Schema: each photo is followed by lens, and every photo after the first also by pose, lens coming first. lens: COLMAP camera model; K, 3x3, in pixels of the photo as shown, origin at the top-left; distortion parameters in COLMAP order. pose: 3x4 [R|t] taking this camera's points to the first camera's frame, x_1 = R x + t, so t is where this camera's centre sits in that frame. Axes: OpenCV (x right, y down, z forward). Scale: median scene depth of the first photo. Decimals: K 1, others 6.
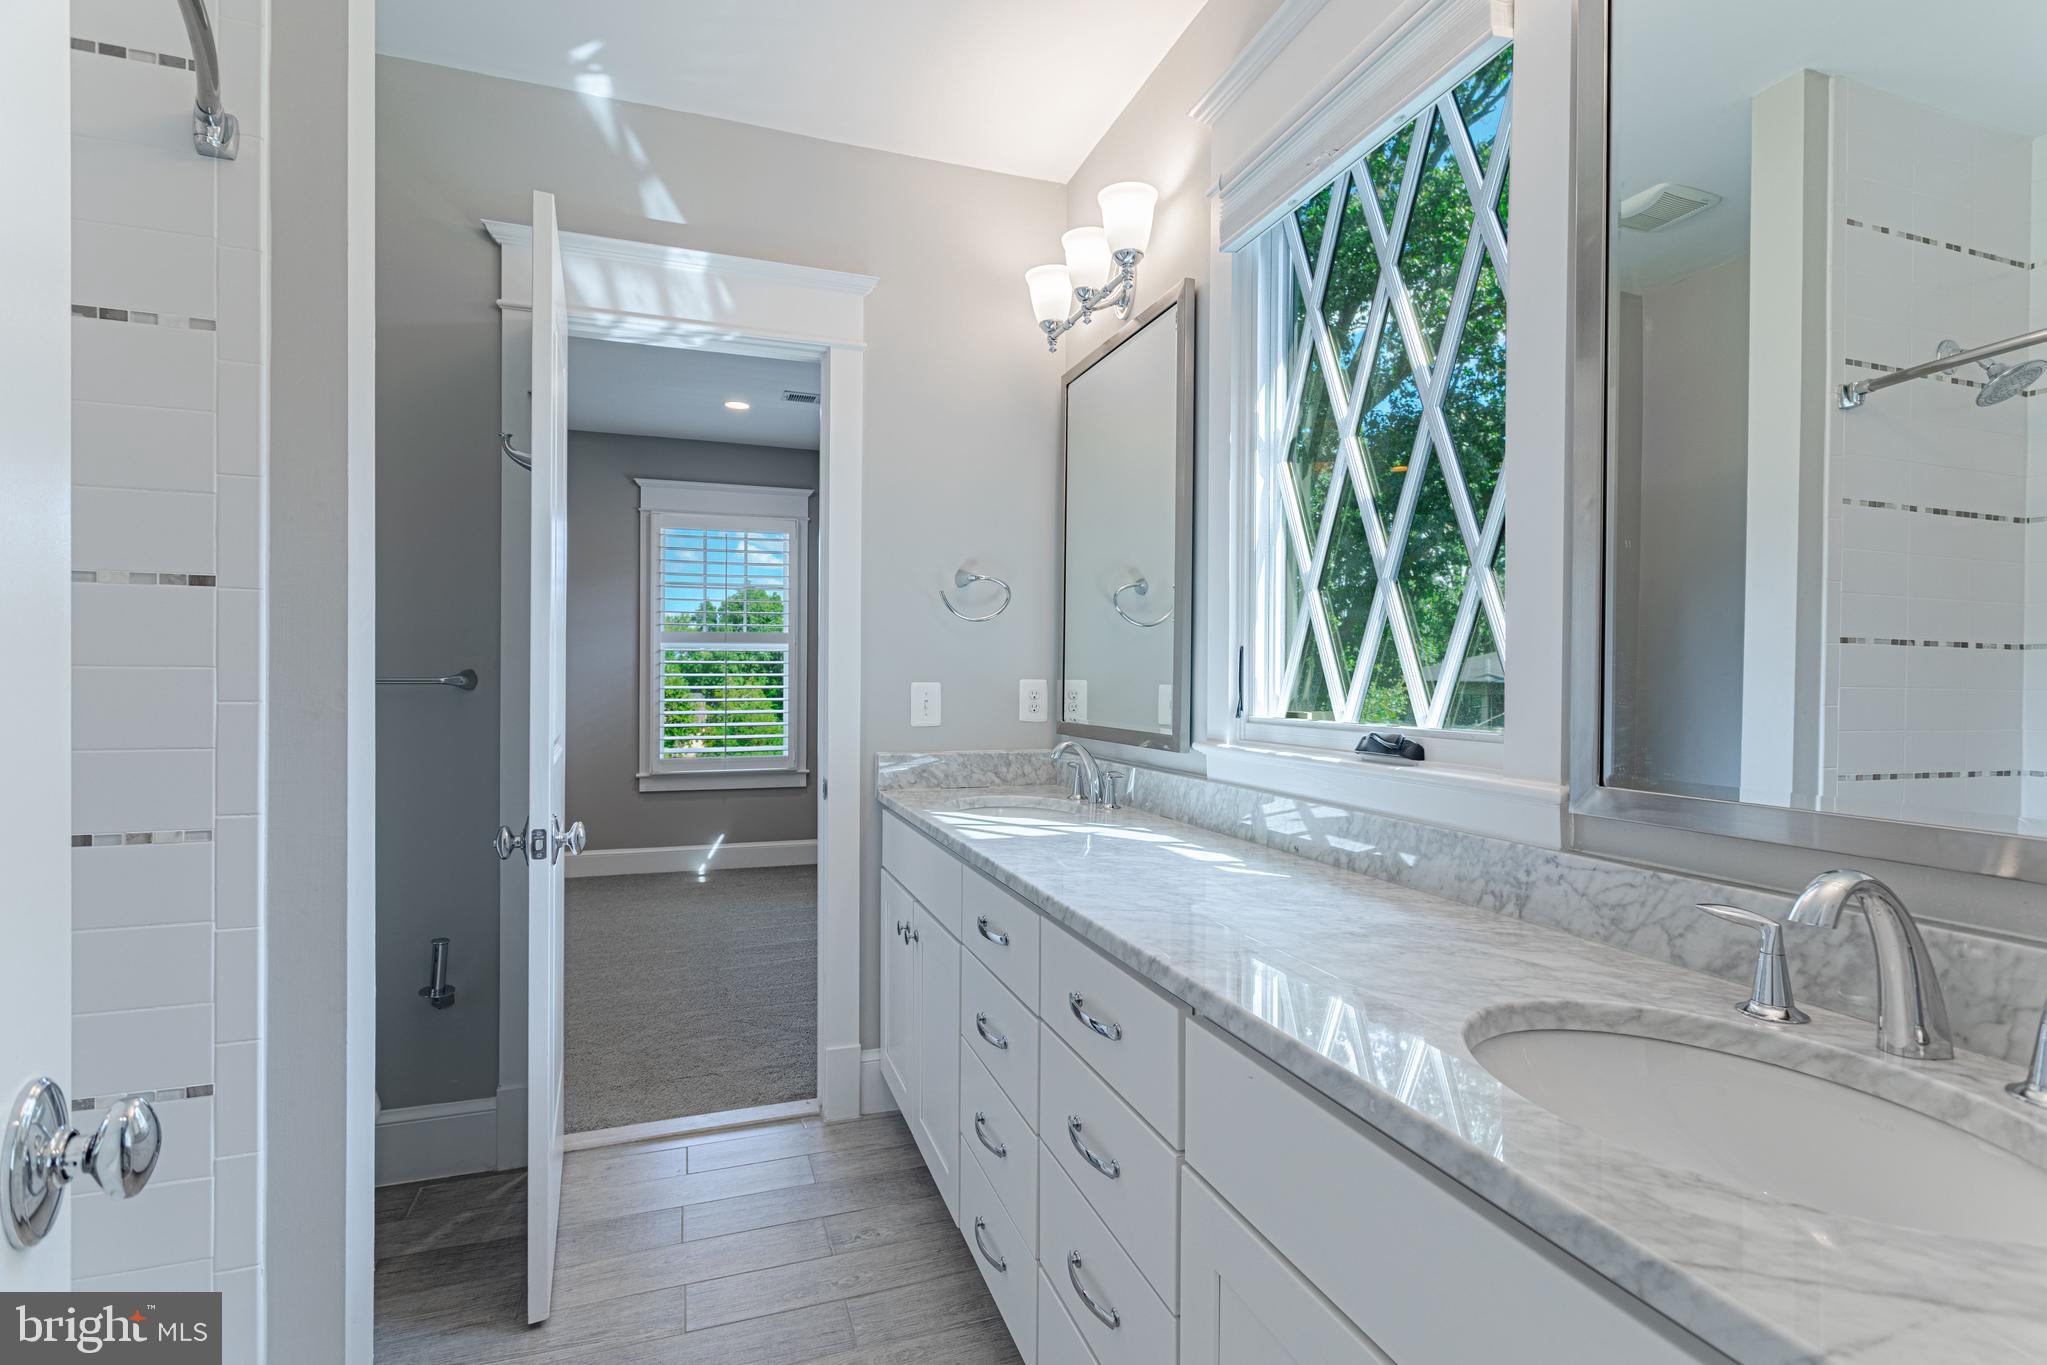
lens RADIAL K [[959.8, 0, 1024.1], [0, 959.8, 683.9], [0, 0, 1]] dist [0.000728, 0.000140]
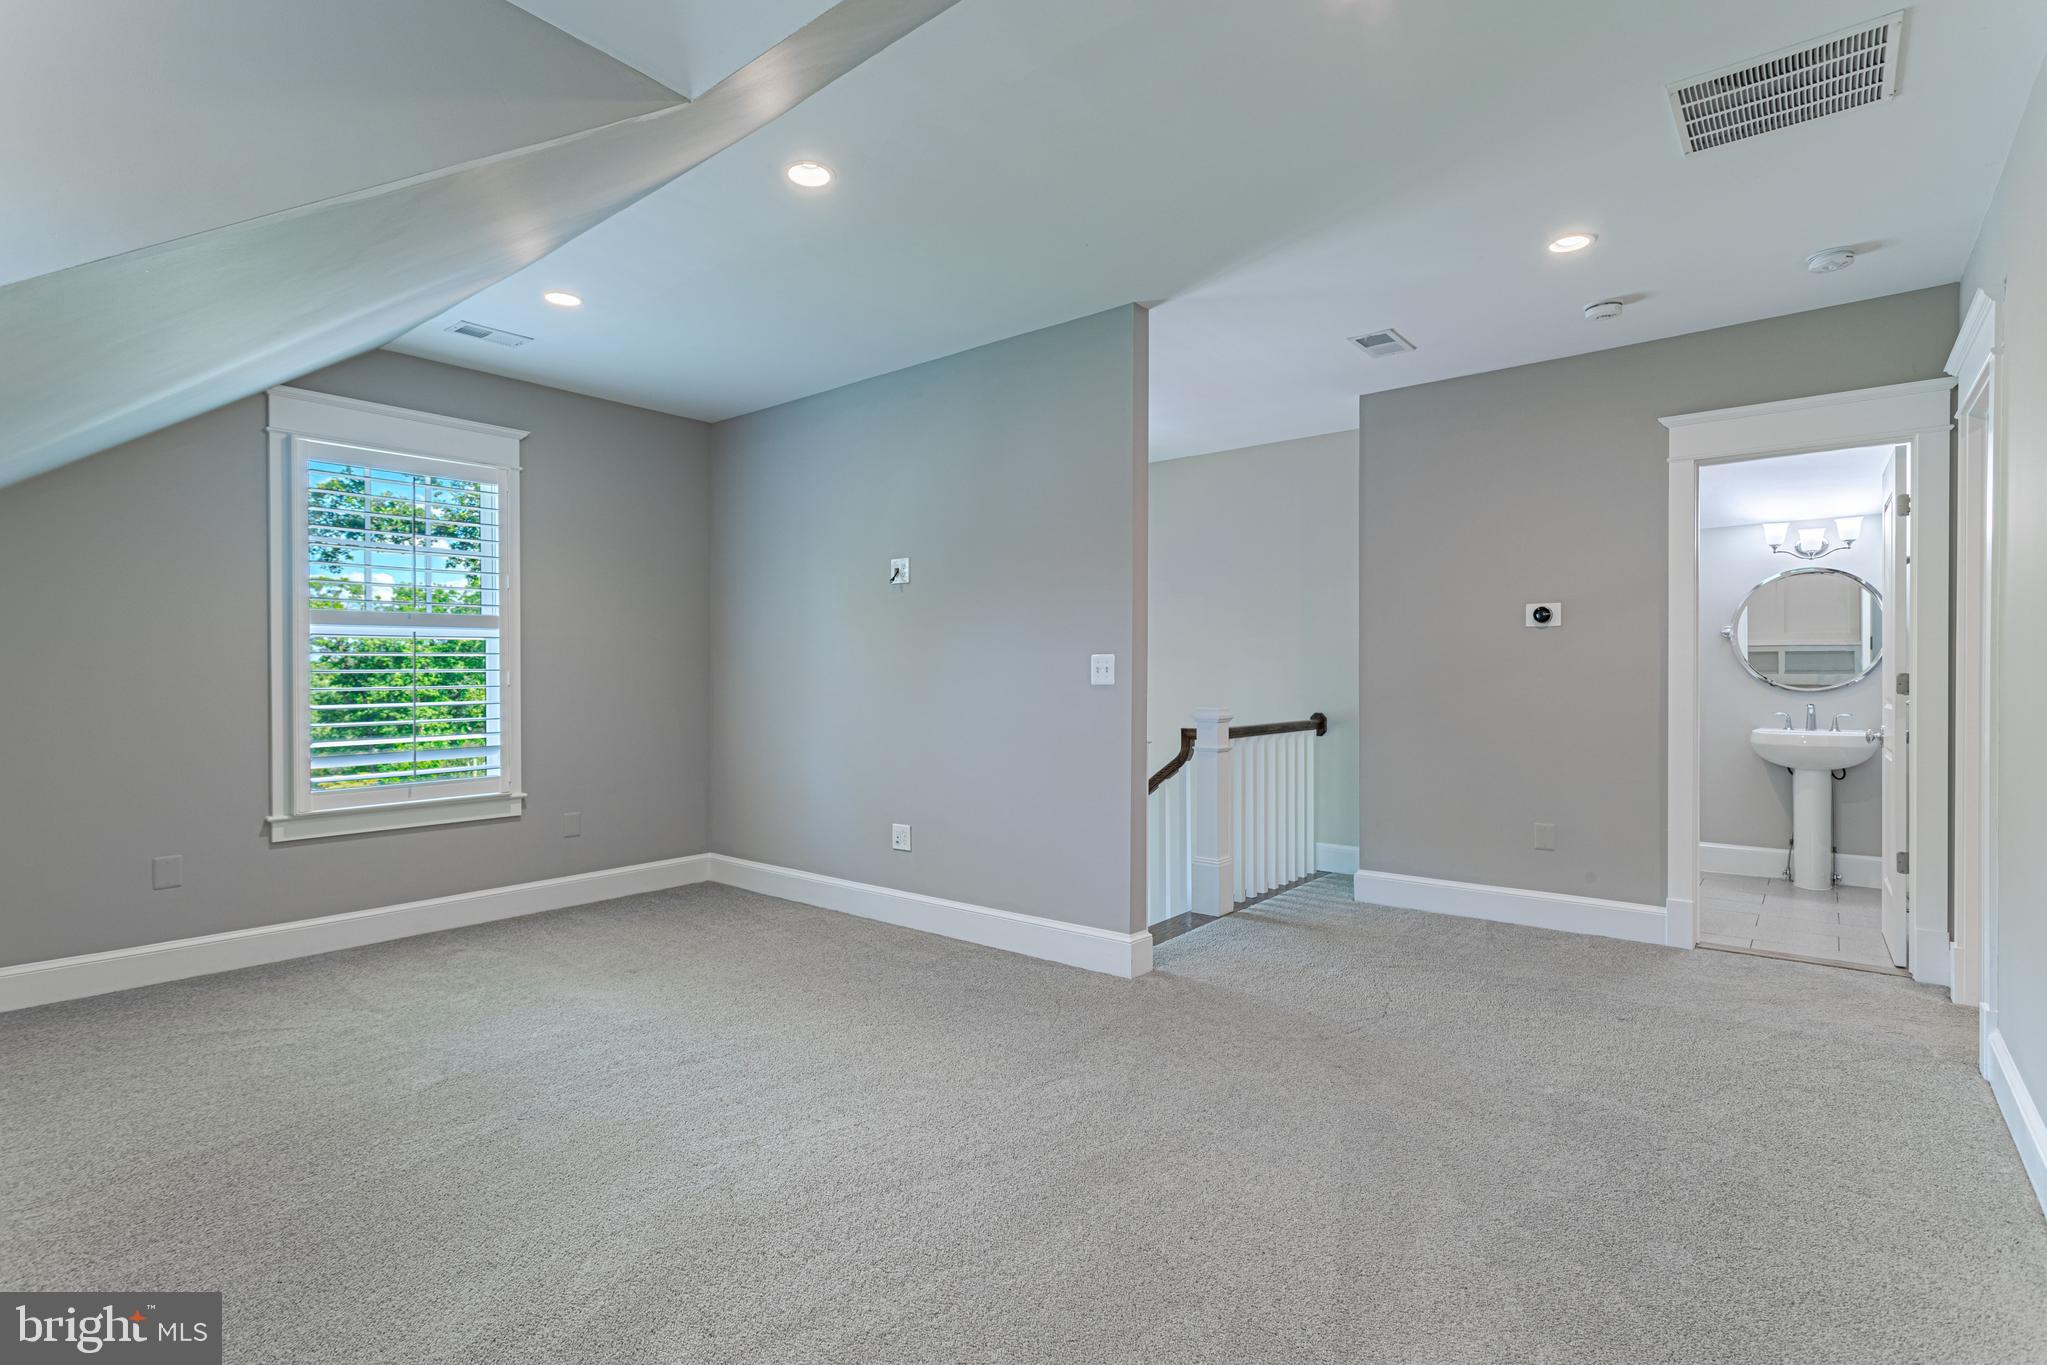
lens RADIAL K [[959.8, 0, 1022.7], [0, 959.8, 675.1], [0, 0, 1]] dist [0.000728, 0.000140]
pose [[0.857761, -0.010045, 0.513951, -0.288982], [0.011690, 0.999932, 0.000032, -0.000858], [-0.513917, 0.005981, 0.857819, 0.134111]]
